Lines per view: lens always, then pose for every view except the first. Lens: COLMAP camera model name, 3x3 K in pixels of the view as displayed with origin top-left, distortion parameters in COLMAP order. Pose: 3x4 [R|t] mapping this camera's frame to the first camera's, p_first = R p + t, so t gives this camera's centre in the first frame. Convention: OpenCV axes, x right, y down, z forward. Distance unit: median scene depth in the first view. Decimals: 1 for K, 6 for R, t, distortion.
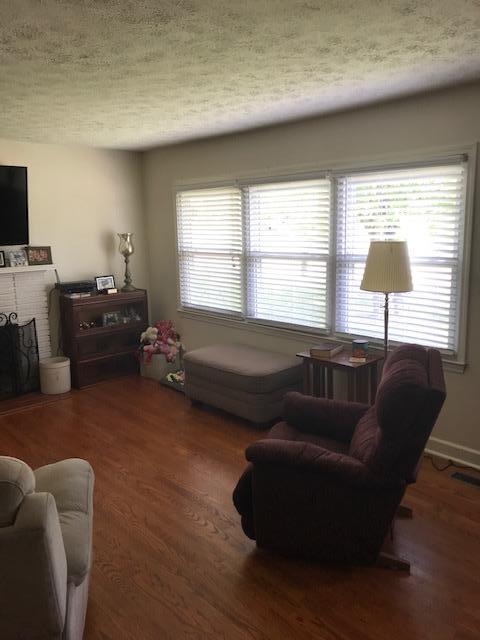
lens RADIAL K [[522.2, 0, 240.0], [0, 522.2, 320.0], [0, 0, 1]] dist [-0.005043, -0.008915]
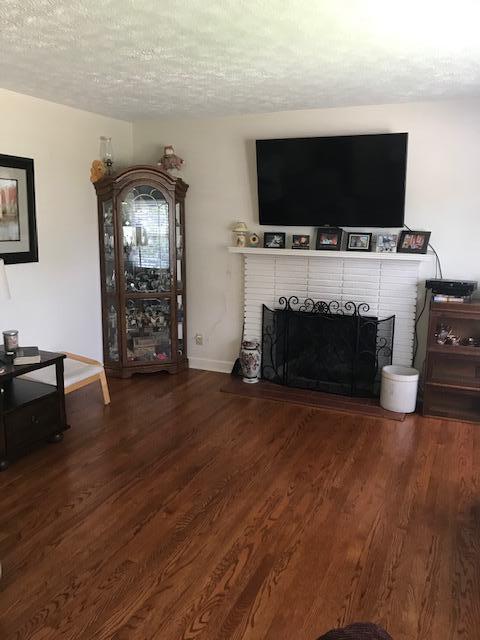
lens RADIAL K [[522.2, 0, 240.0], [0, 522.2, 320.0], [0, 0, 1]] dist [-0.005043, -0.008915]
pose [[0.401532, 0.206354, -0.892295, 0.266525], [-0.186269, 0.972323, 0.141040, -0.070354], [0.896703, 0.109575, 0.428856, 0.426032]]
